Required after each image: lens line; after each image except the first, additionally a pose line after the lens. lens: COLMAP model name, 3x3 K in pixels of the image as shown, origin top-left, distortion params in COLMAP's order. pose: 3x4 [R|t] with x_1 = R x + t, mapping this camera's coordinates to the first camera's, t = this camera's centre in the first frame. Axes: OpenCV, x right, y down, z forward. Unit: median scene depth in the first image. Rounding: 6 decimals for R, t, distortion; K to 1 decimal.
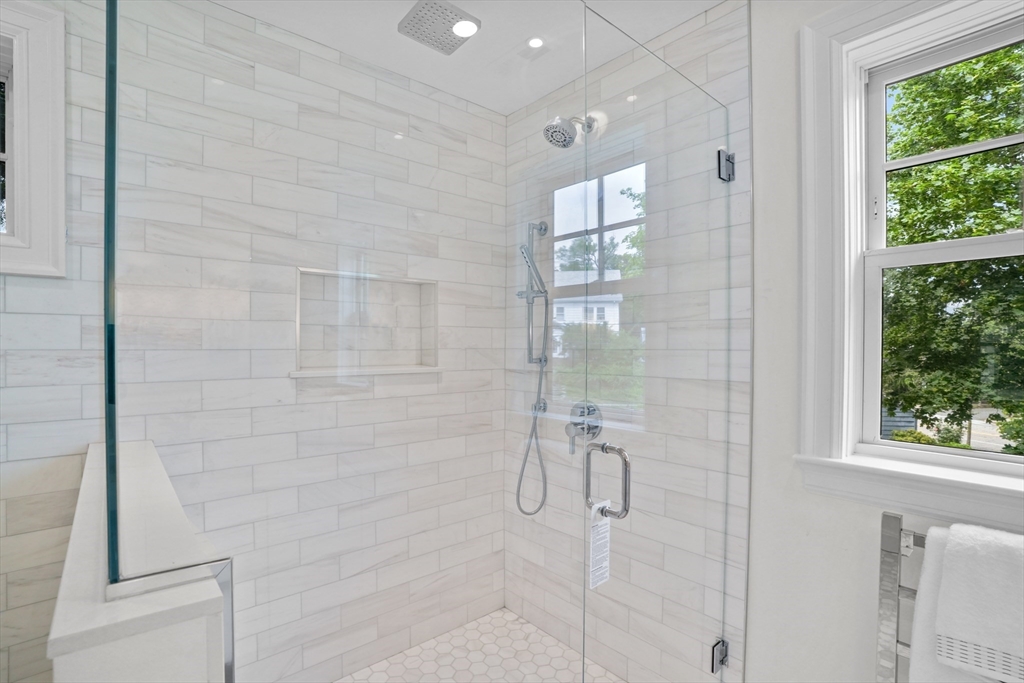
lens RADIAL K [[475.8, 0, 508.9], [0, 475.8, 353.3], [0, 0, 1]] dist [-0.071385, 0.025448]
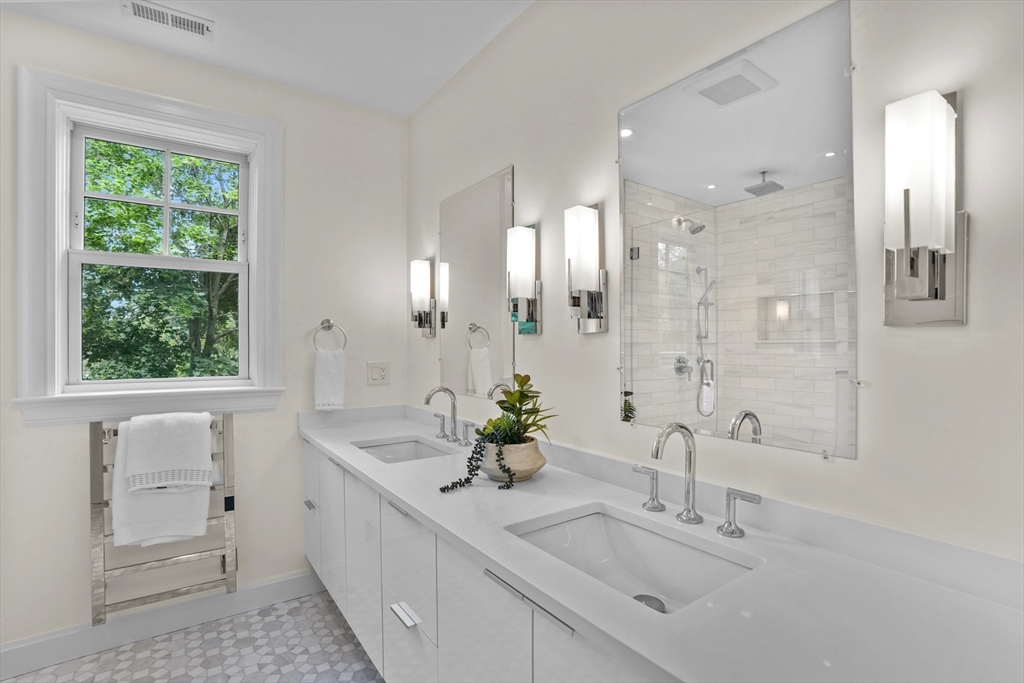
lens RADIAL K [[475.8, 0, 508.9], [0, 475.8, 353.3], [0, 0, 1]] dist [-0.071385, 0.025448]
pose [[0.086144, -0.018773, 0.996106, -0.107006], [0.009439, 0.999793, 0.018026, 0.018964], [-0.996238, 0.007850, 0.086304, -0.099030]]
